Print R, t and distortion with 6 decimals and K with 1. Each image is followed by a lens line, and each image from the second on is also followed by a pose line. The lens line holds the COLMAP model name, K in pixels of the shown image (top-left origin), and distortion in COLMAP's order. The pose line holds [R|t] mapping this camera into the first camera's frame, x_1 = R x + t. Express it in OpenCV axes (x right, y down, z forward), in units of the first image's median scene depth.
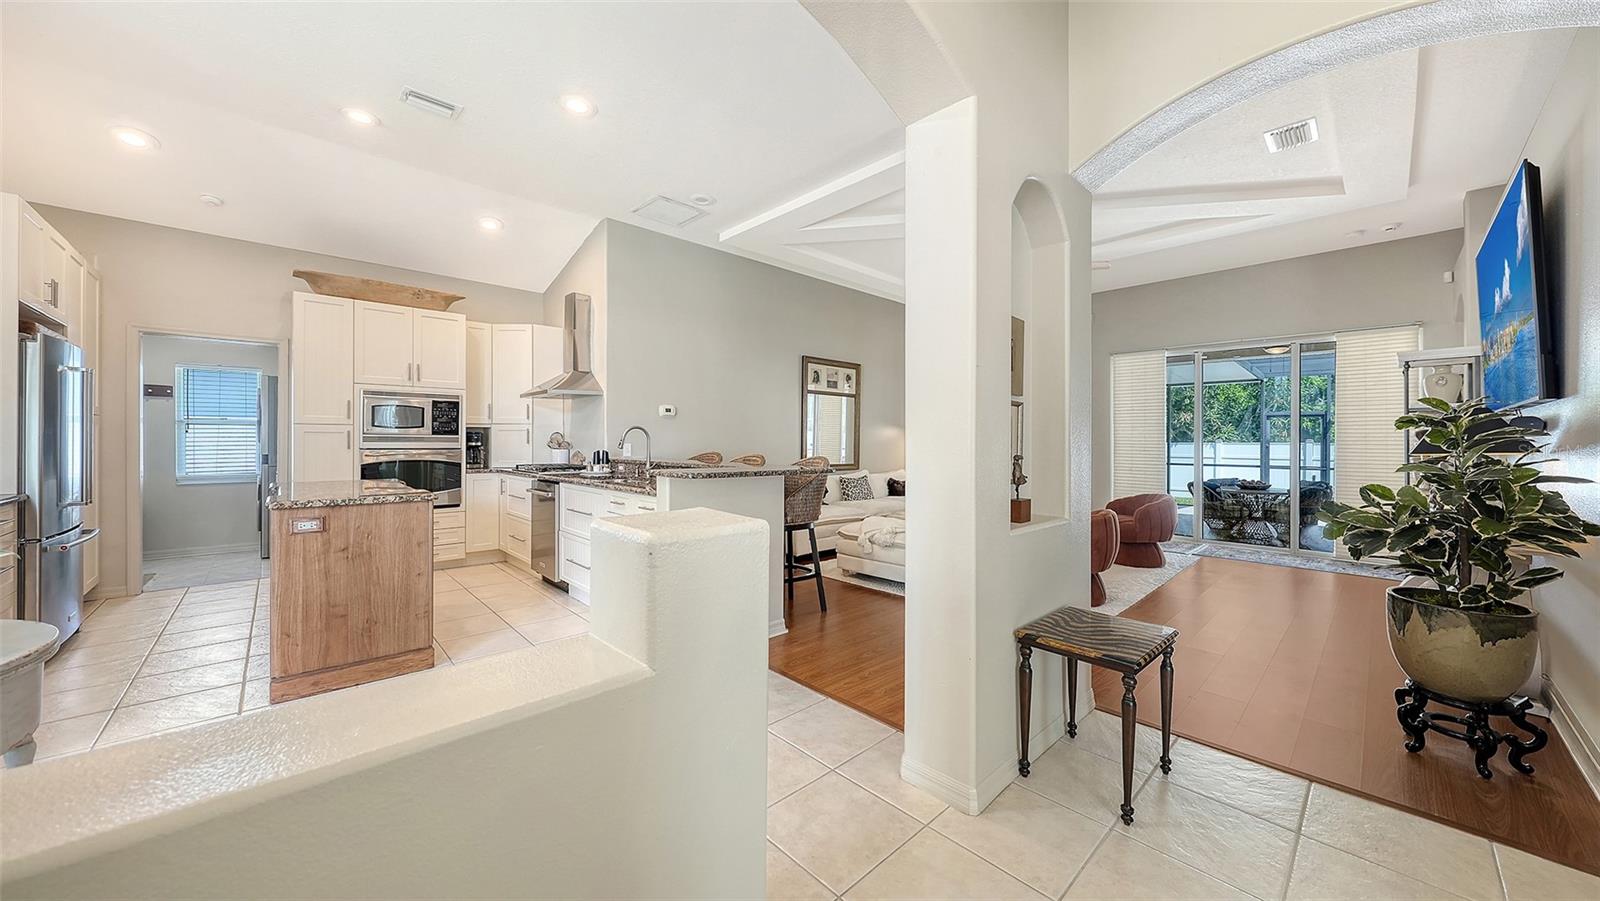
lens RADIAL K [[557.6, 0, 804.1], [0, 557.6, 438.2], [0, 0, 1]] dist [-0.002963, -0.000349]
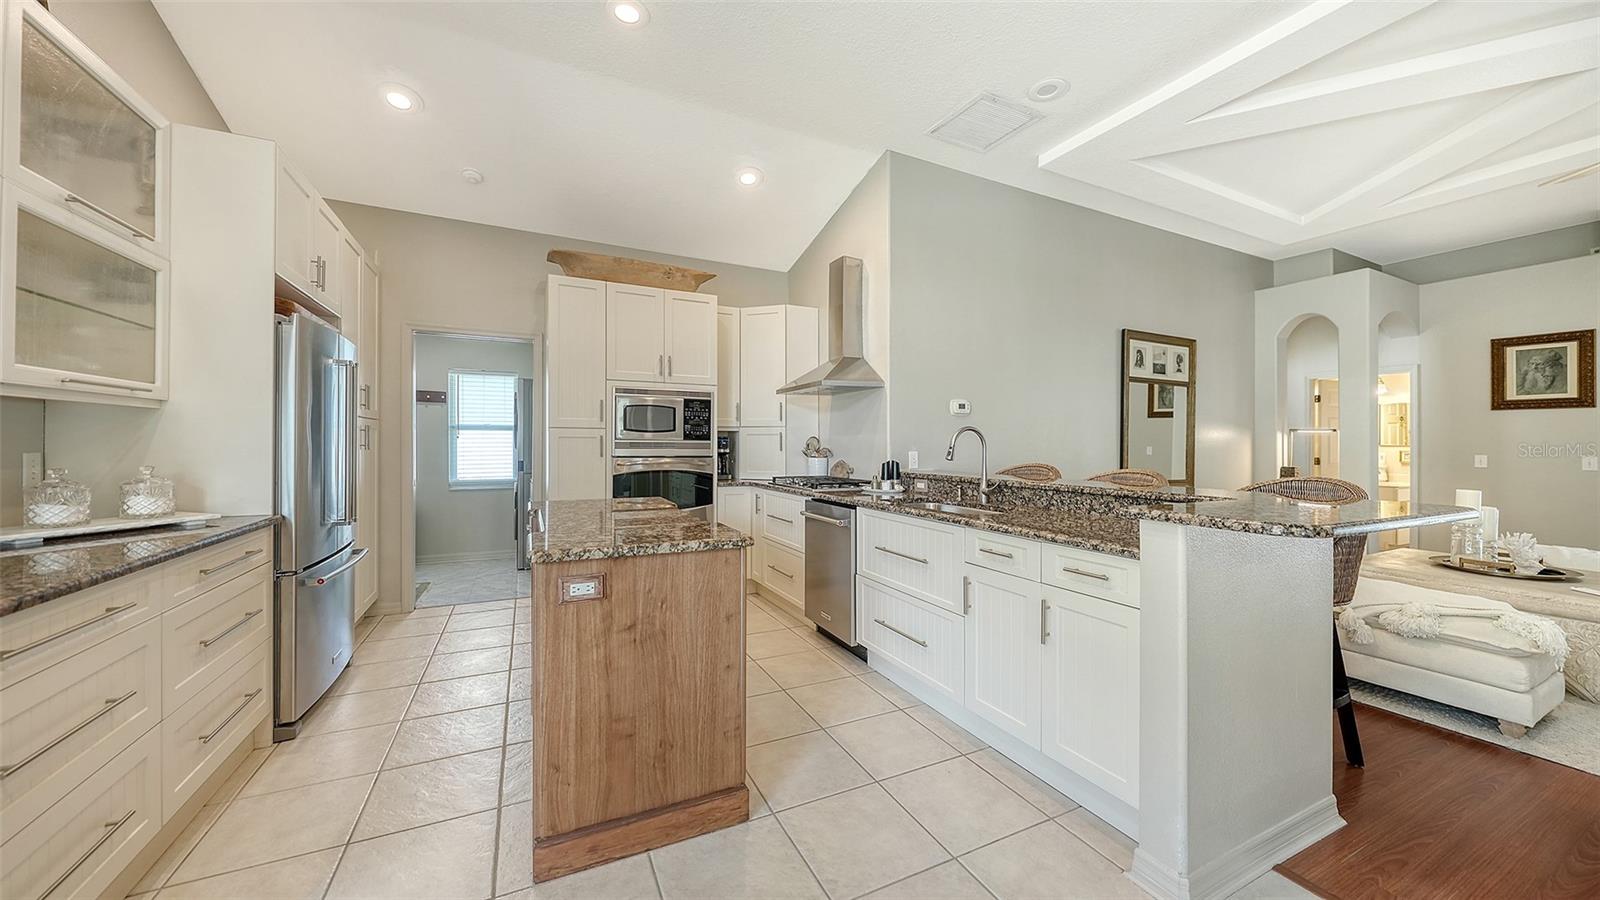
lens RADIAL K [[558.8, 0, 801.6], [0, 558.8, 442.2], [0, 0, 1]] dist [-0.000822, -0.000014]
pose [[0.955046, -0.000292, -0.296458, -0.273662], [-0.000038, 0.999999, -0.001107, -0.002102], [0.296458, 0.001069, 0.955045, 0.275518]]
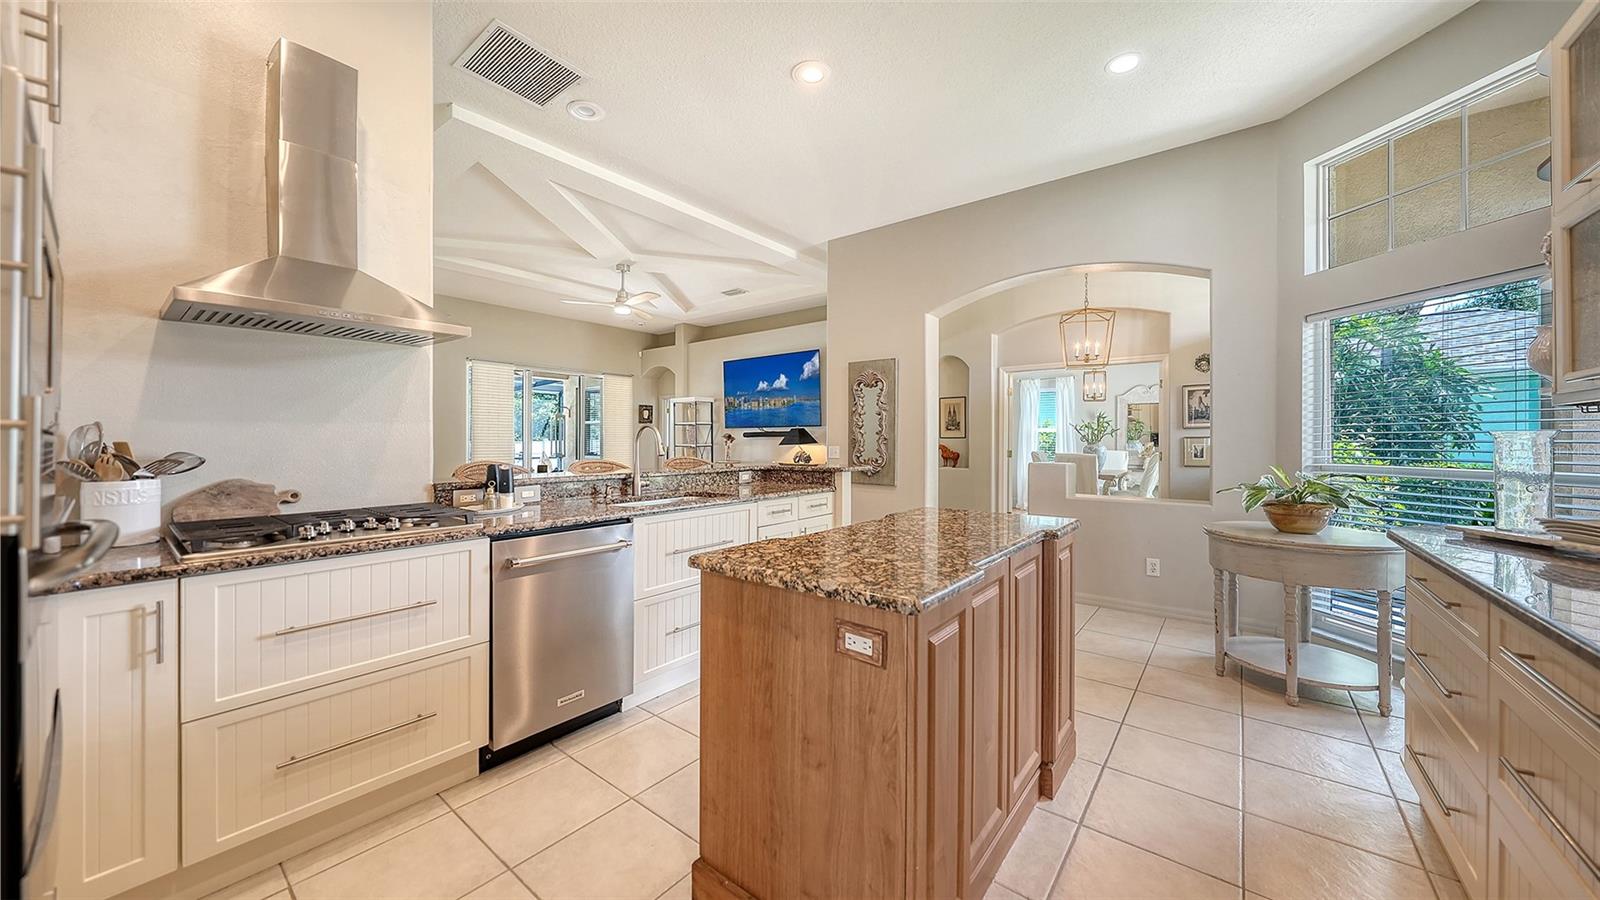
lens RADIAL K [[558.8, 0, 795.6], [0, 558.8, 448.6], [0, 0, 1]] dist [-0.000822, -0.000014]
pose [[-0.142232, -0.019966, 0.989632, -0.968689], [-0.004470, 0.999799, 0.019529, -0.003979], [-0.989823, -0.001646, -0.142292, 0.861683]]
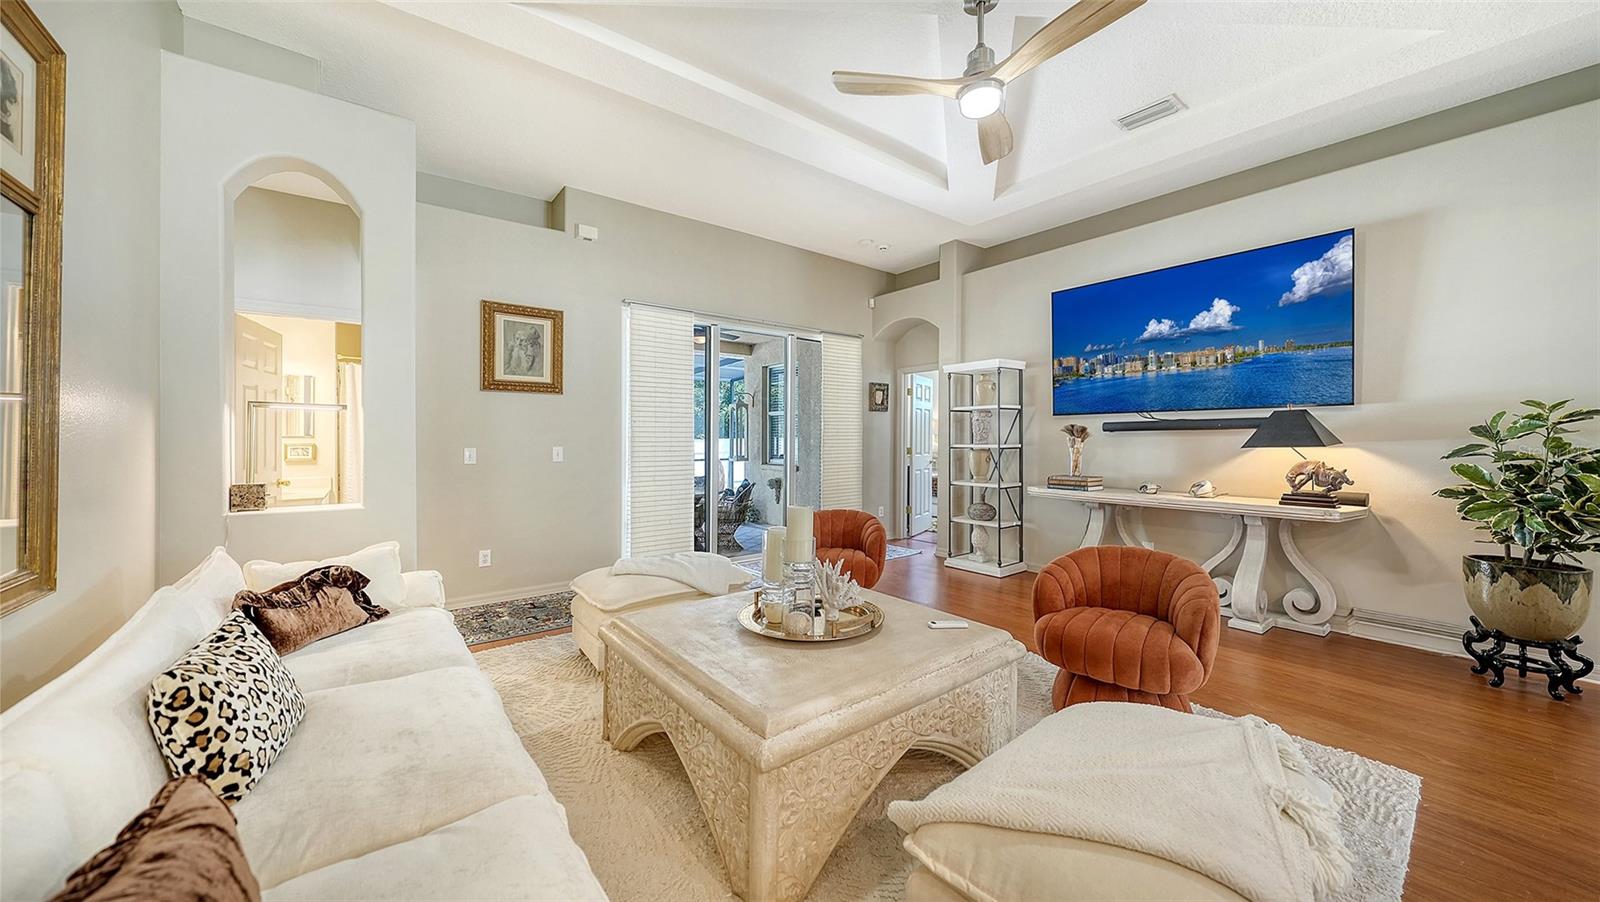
lens RADIAL K [[559.0, 0, 802.3], [0, 559.0, 441.1], [0, 0, 1]] dist [-0.000430, -0.000076]
pose [[0.094116, -0.012349, 0.995485, -0.107305], [-0.001206, 0.999921, 0.012518, 0.000401], [-0.995560, -0.002379, 0.094094, 1.201648]]
